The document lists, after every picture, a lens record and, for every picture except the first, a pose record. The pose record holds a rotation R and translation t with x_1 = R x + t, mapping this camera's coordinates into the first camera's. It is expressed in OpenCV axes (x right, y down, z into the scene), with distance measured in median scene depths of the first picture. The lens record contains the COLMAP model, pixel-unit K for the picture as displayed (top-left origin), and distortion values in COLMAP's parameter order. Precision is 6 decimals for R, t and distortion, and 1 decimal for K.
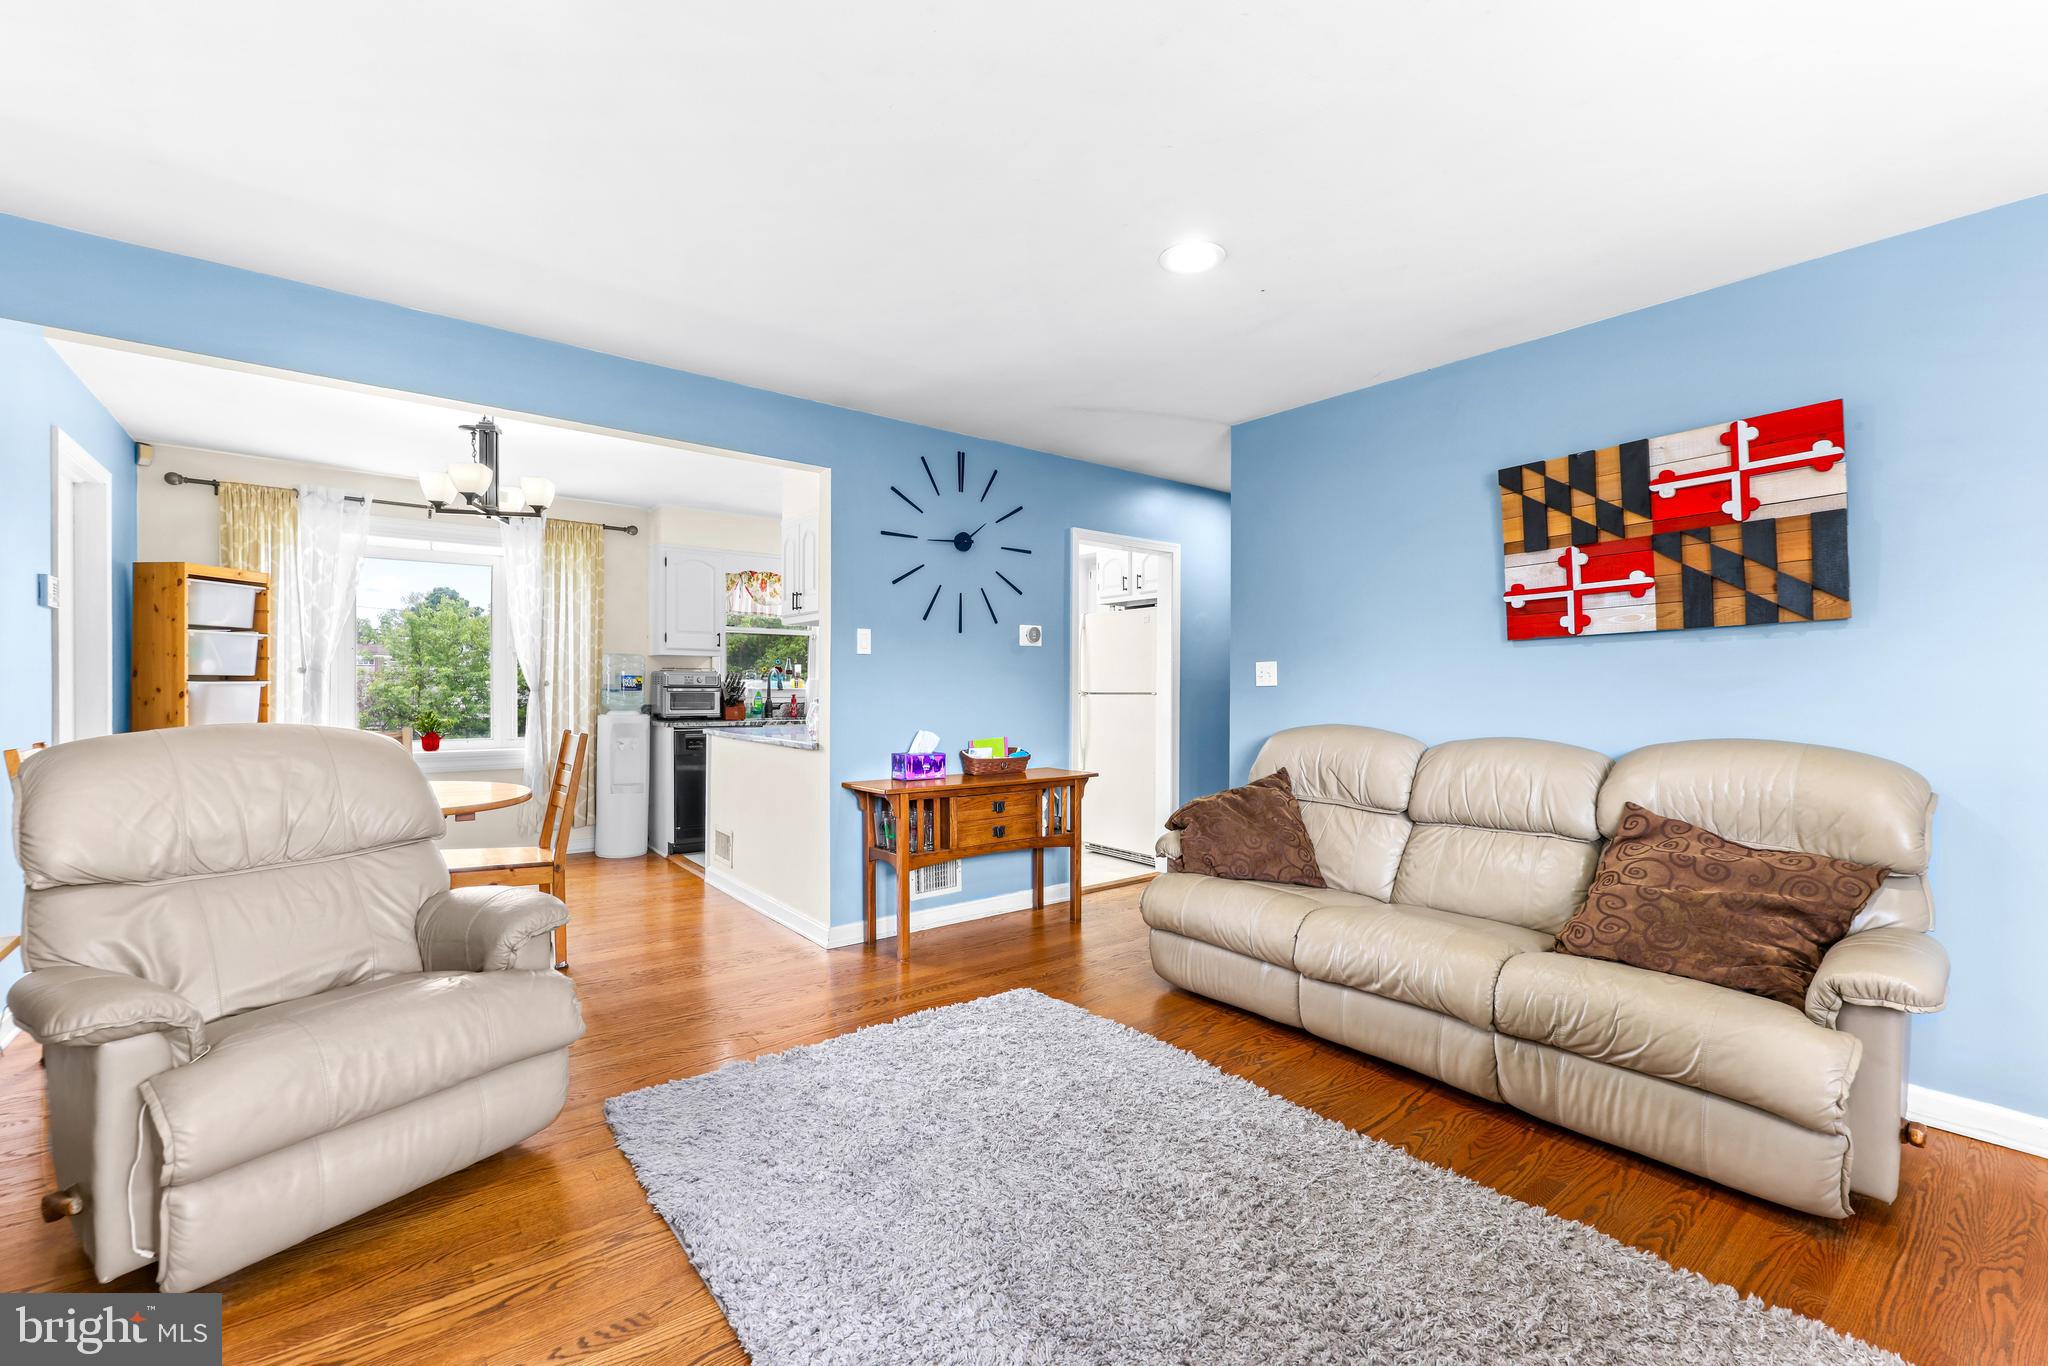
lens RADIAL K [[852.6, 0, 1029.8], [0, 852.6, 694.8], [0, 0, 1]] dist [-0.004858, 0.000020]
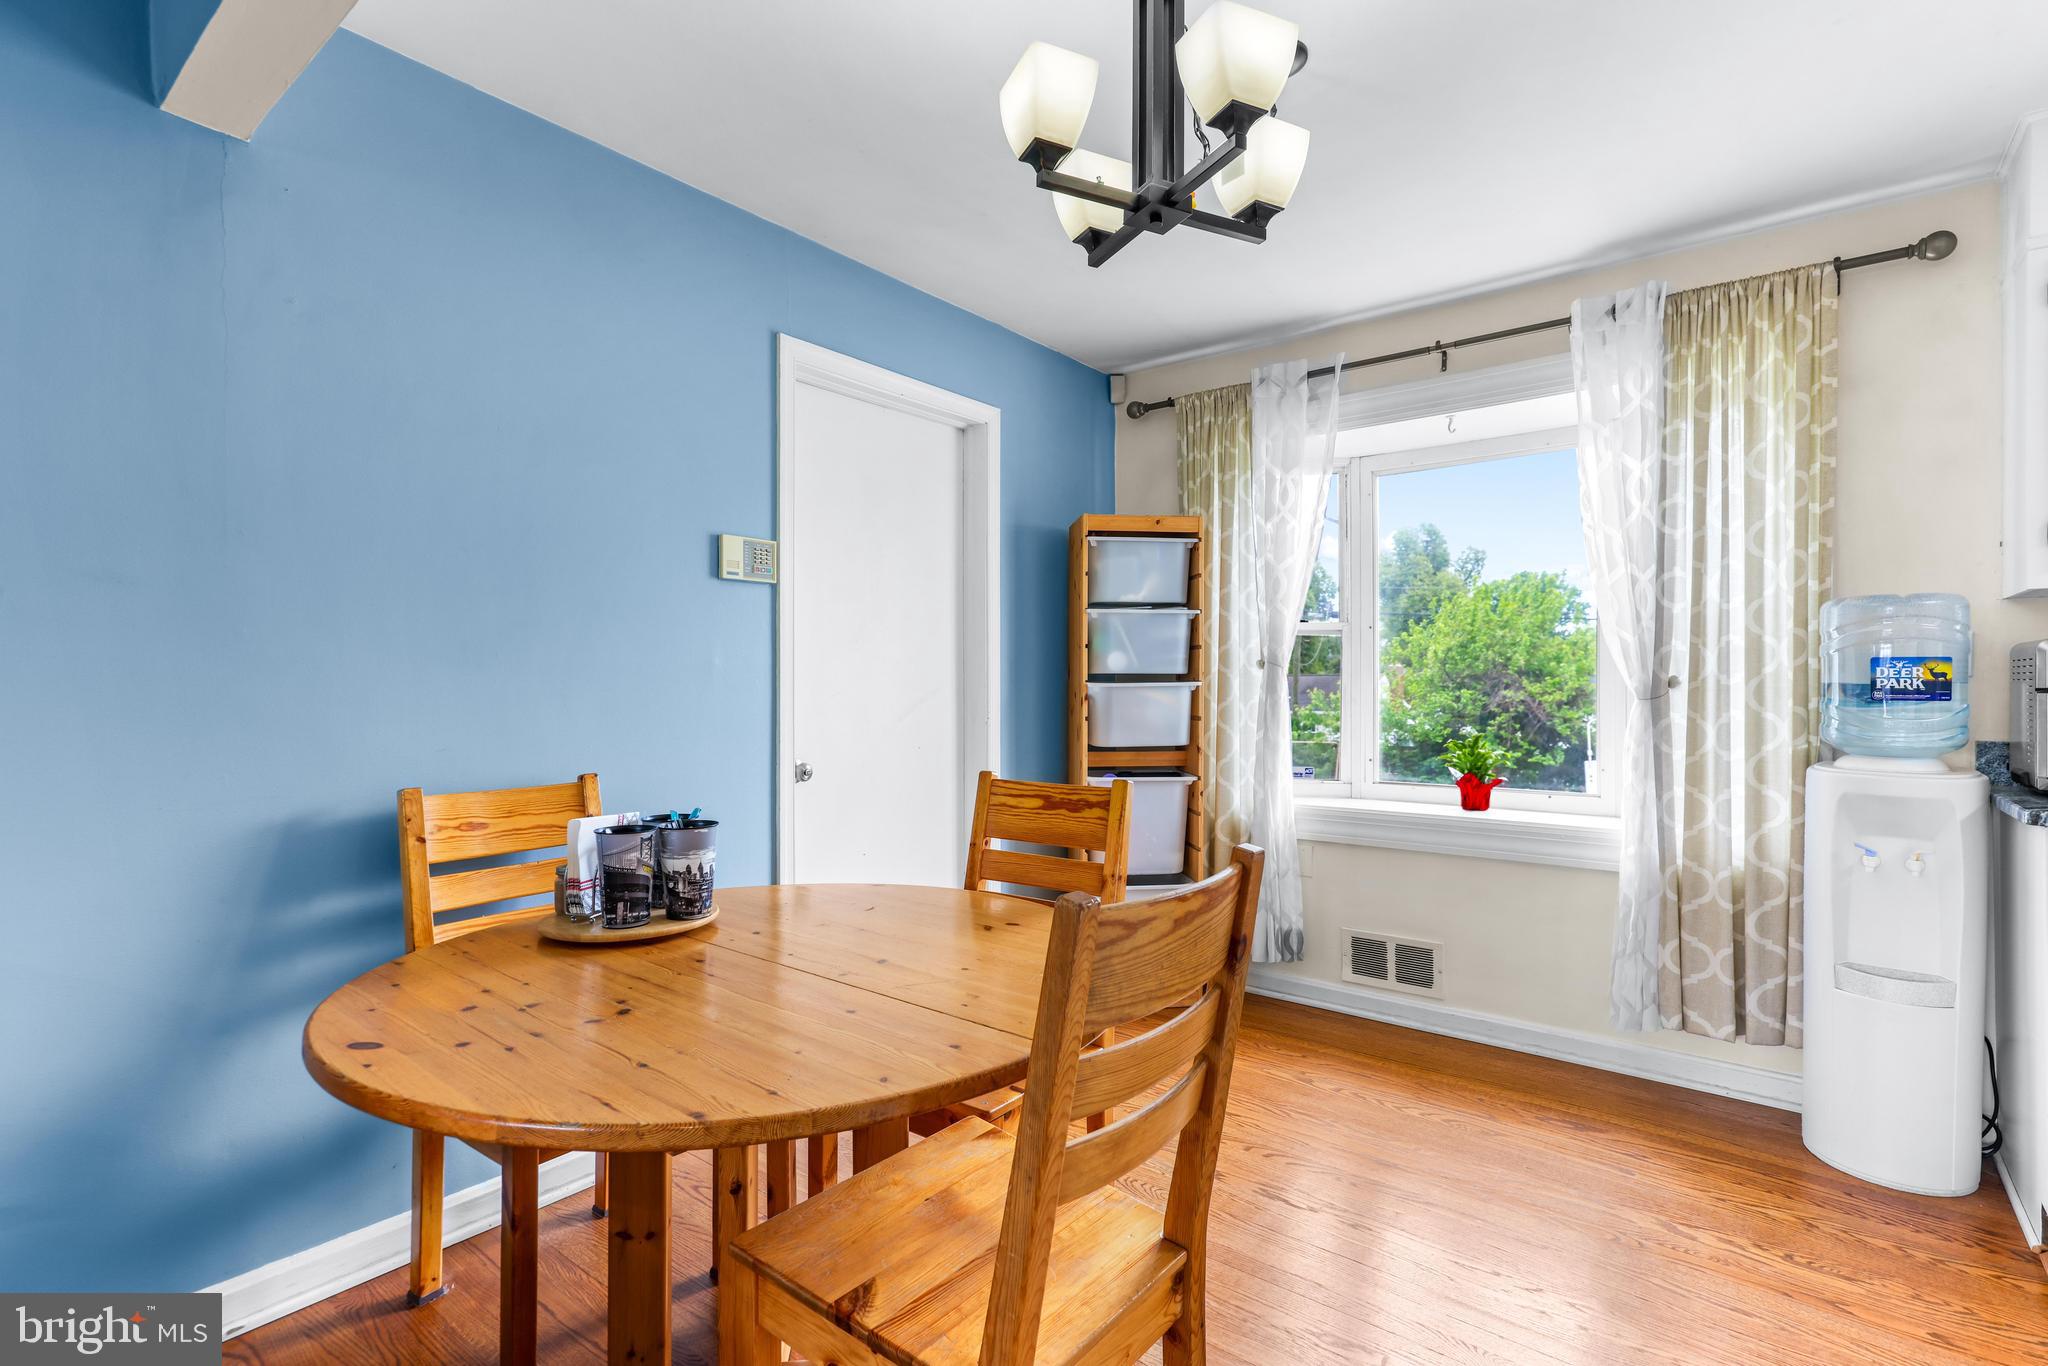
lens RADIAL K [[959.7, 0, 1019.0], [0, 959.7, 683.7], [0, 0, 1]] dist [0.003254, 0.001012]
pose [[0.219078, -0.006436, -0.975686, -0.230452], [-0.007471, 0.999938, -0.008274, -0.008186], [0.975679, 0.009102, 0.219016, 0.776328]]
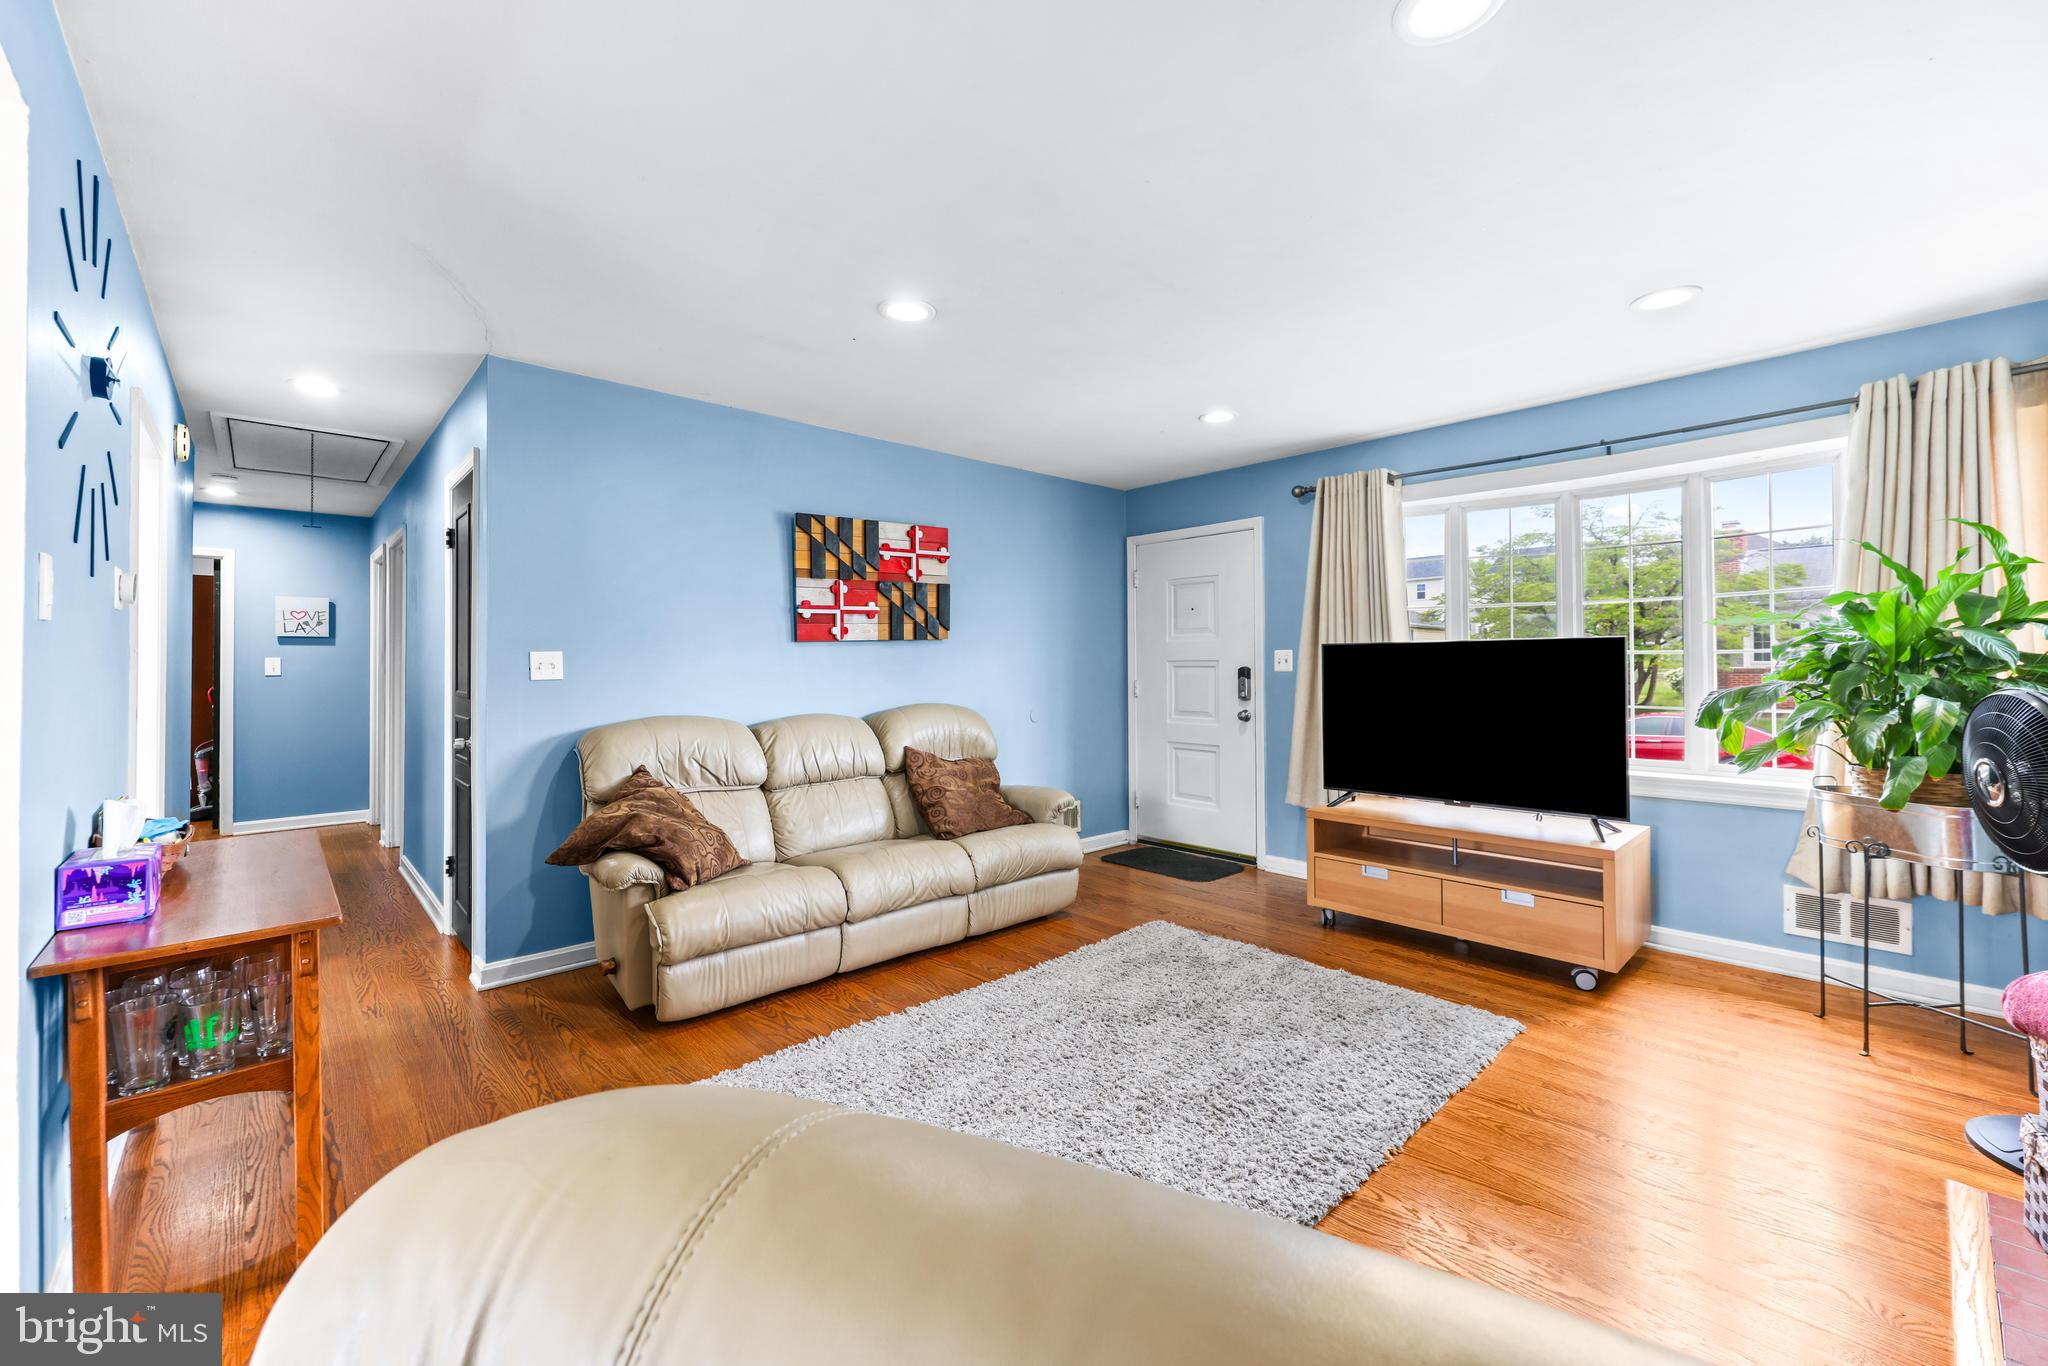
lens RADIAL K [[822.2, 0, 1023.3], [0, 822.2, 658.3], [0, 0, 1]] dist [0.002299, -0.001366]
pose [[-0.065089, 0.003947, 0.997872, -0.548027], [0.013331, 0.999906, -0.003085, -0.021634], [-0.997790, 0.013102, -0.065136, 0.542237]]
